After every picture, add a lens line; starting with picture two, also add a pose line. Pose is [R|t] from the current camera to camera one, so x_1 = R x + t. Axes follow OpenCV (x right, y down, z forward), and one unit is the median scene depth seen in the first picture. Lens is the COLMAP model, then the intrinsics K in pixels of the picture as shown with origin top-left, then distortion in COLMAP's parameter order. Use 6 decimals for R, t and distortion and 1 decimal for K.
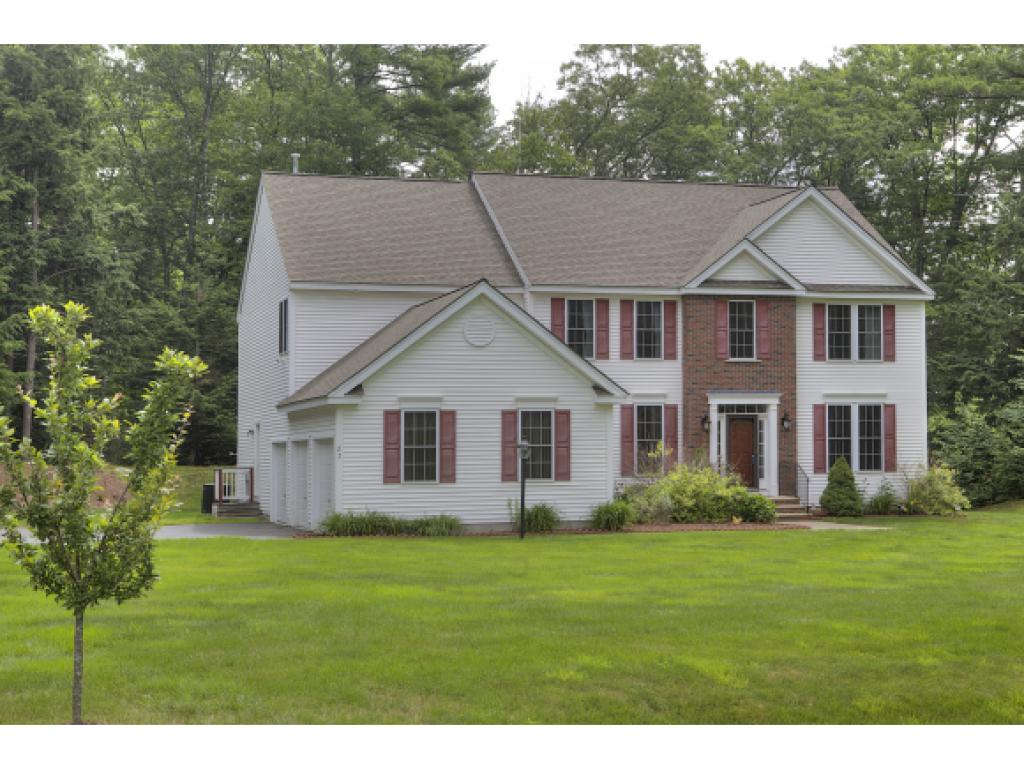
lens RADIAL K [[1559.9, 0, 512.7], [0, 1559.9, 434.5], [0, 0, 1]] dist [0.094074, -0.139185]
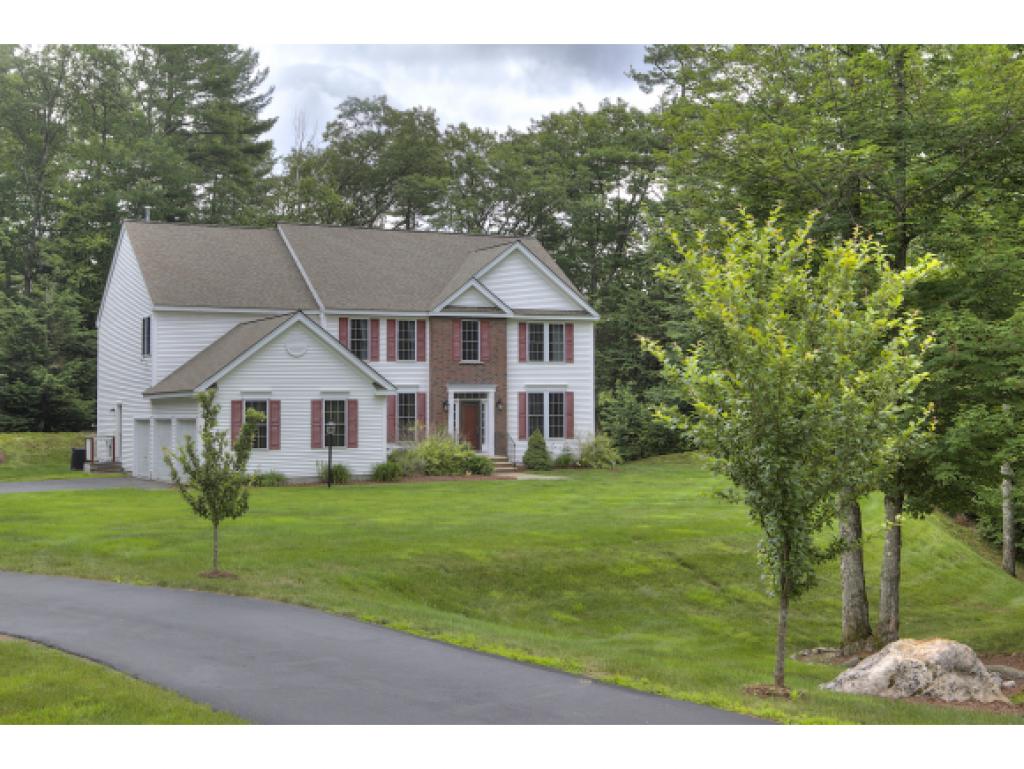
lens RADIAL K [[1317.2, 0, 512.0], [0, 1317.2, 384.5], [0, 0, 1]] dist [-0.003544, -0.016150]
pose [[0.982368, 0.005897, 0.186862, -0.042199], [-0.004182, 0.999945, -0.009570, -0.015001], [-0.186909, 0.008620, 0.982339, -0.199445]]
